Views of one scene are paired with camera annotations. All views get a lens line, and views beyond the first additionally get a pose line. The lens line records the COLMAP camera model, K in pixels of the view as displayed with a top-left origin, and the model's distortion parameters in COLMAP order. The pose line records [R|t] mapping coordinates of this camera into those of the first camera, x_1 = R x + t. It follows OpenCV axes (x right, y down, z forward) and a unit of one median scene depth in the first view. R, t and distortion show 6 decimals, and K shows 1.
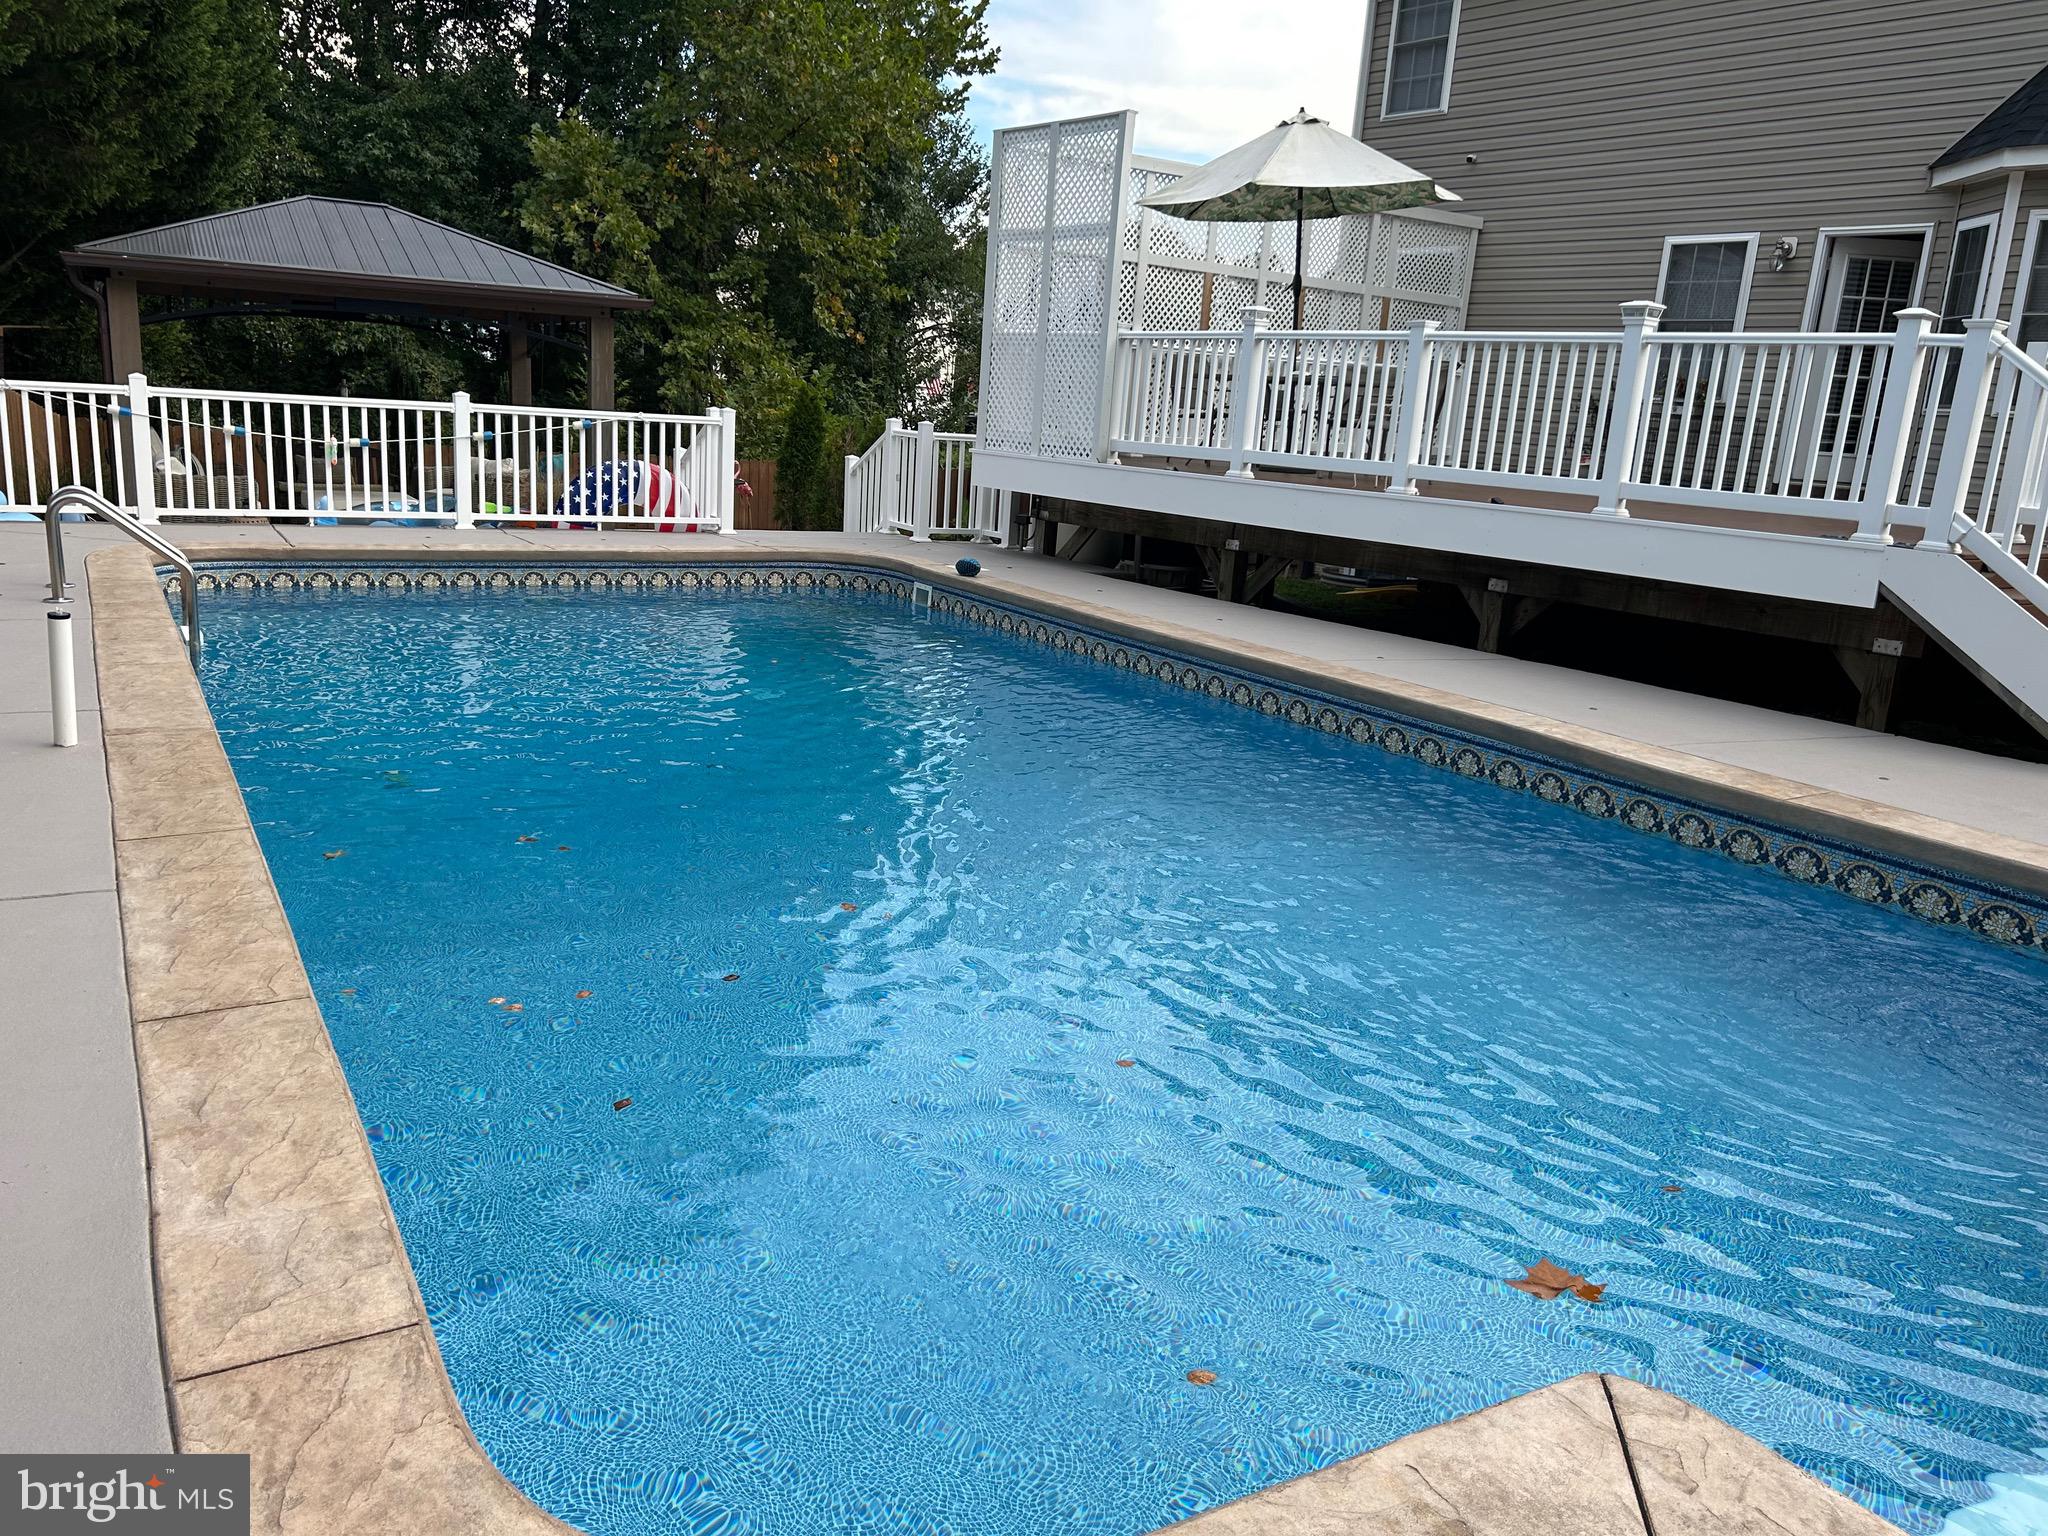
lens RADIAL K [[1490.6, 0, 978.4], [0, 1490.6, 762.7], [0, 0, 1]] dist [0.062667, -0.074104]
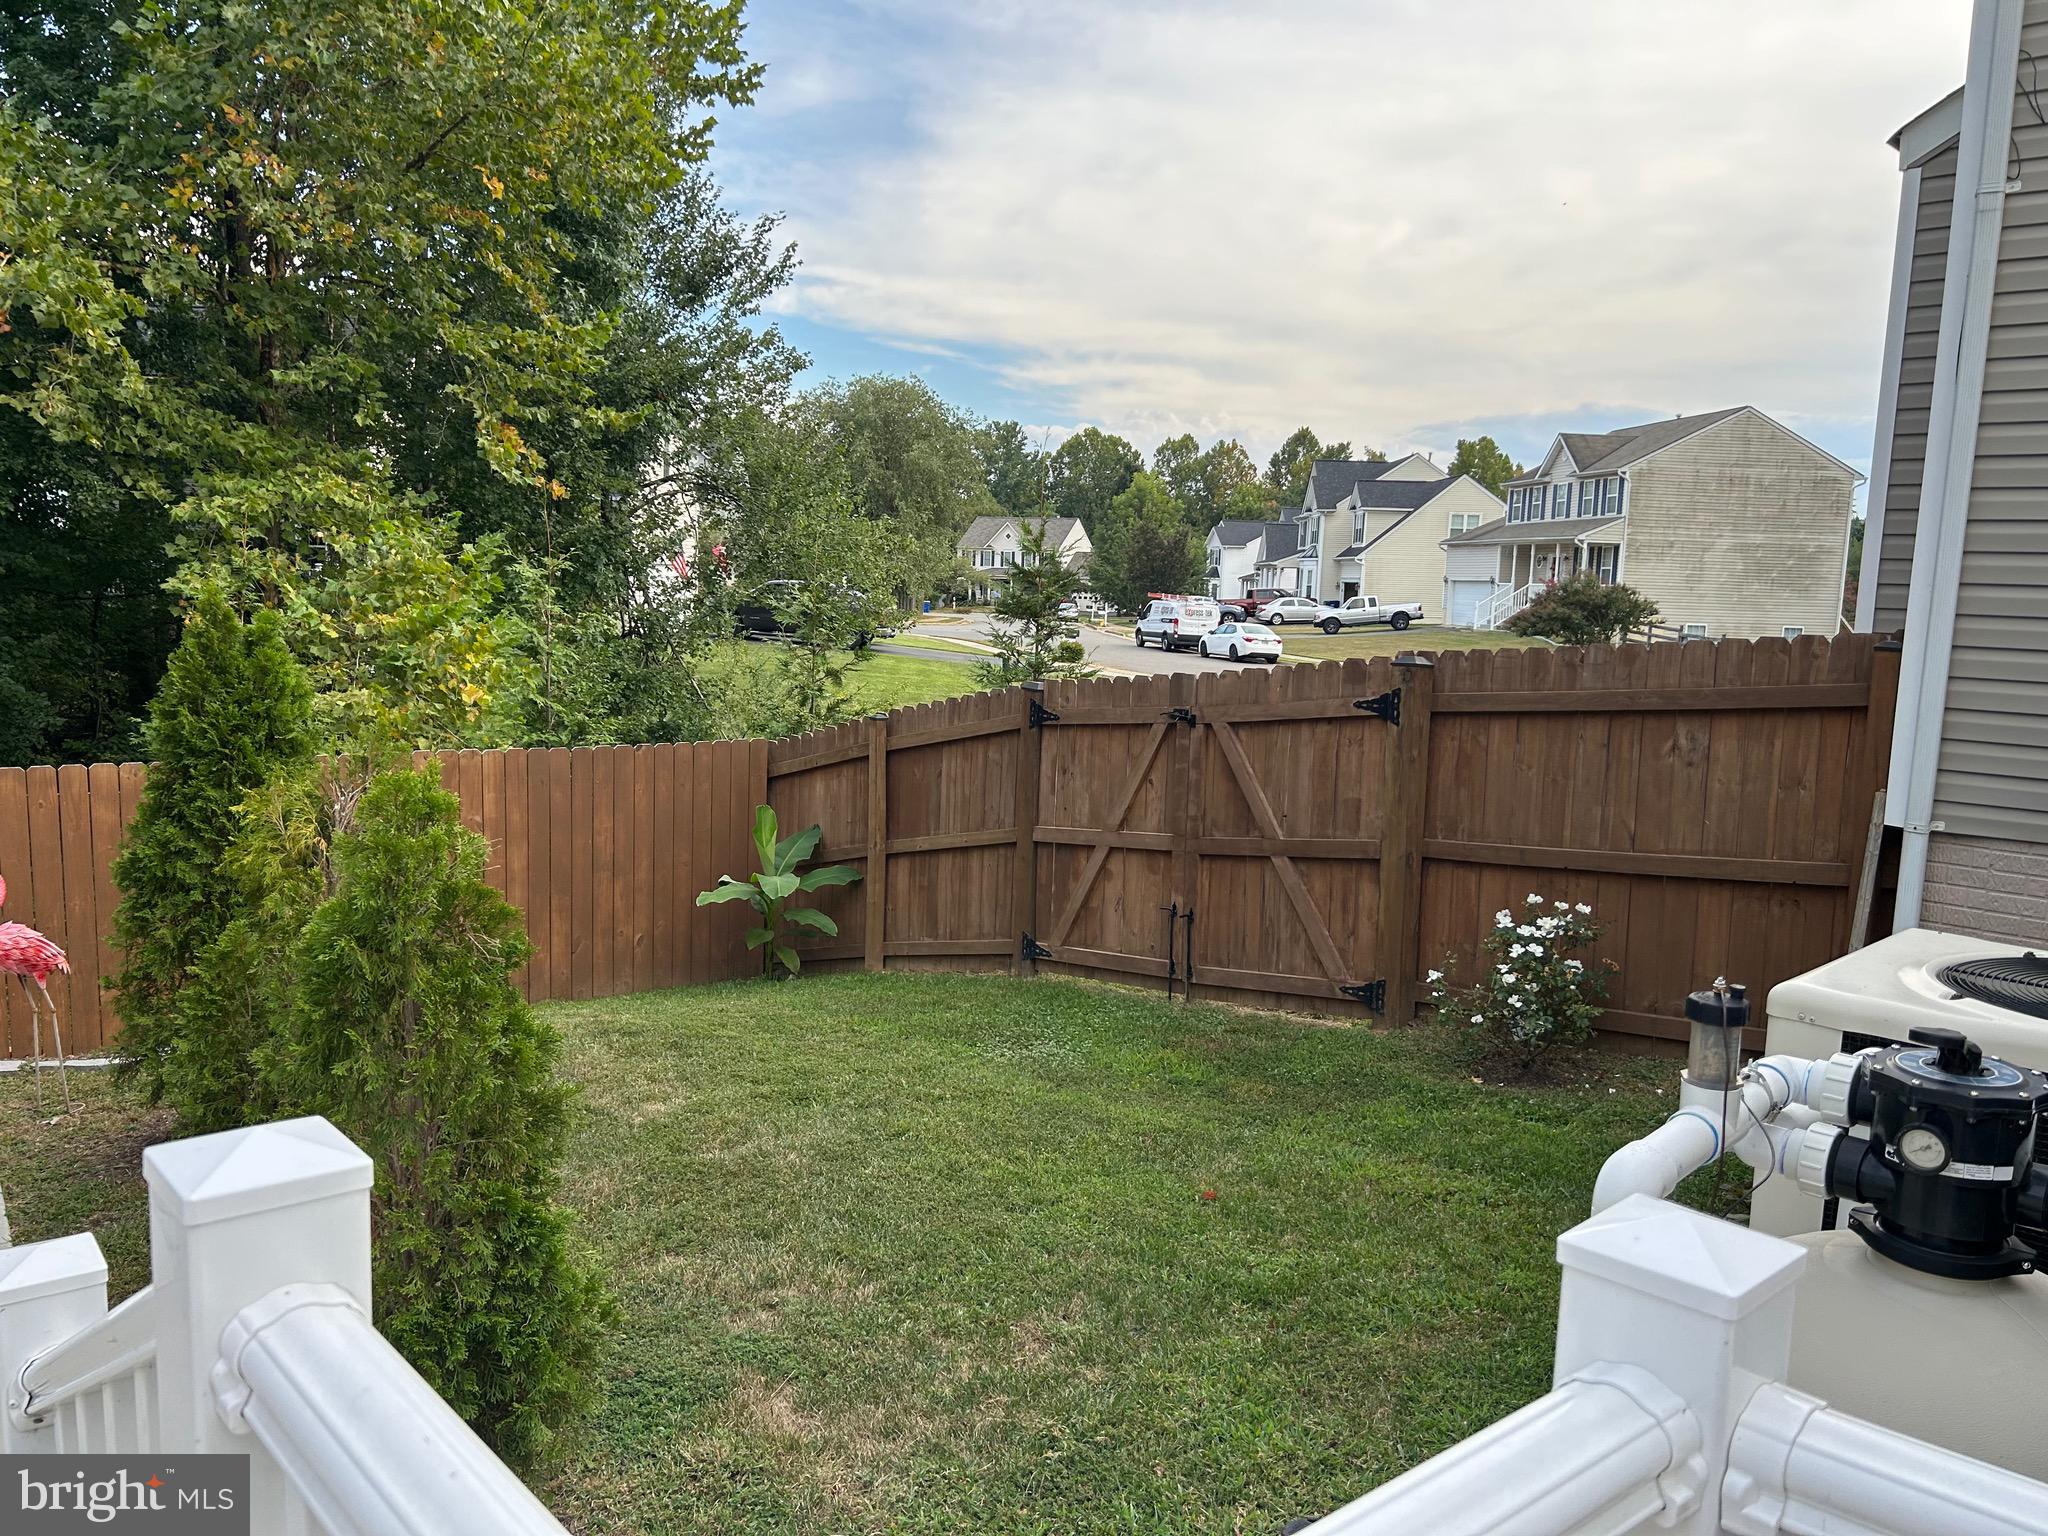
lens RADIAL K [[1490.6, 0, 962.5], [0, 1490.6, 758.3], [0, 0, 1]] dist [0.062667, -0.074104]
pose [[0.984533, -0.053746, 0.166754, -0.021592], [0.072389, 0.991532, -0.107812, -0.092059], [-0.159547, 0.118216, 0.980087, 0.363824]]
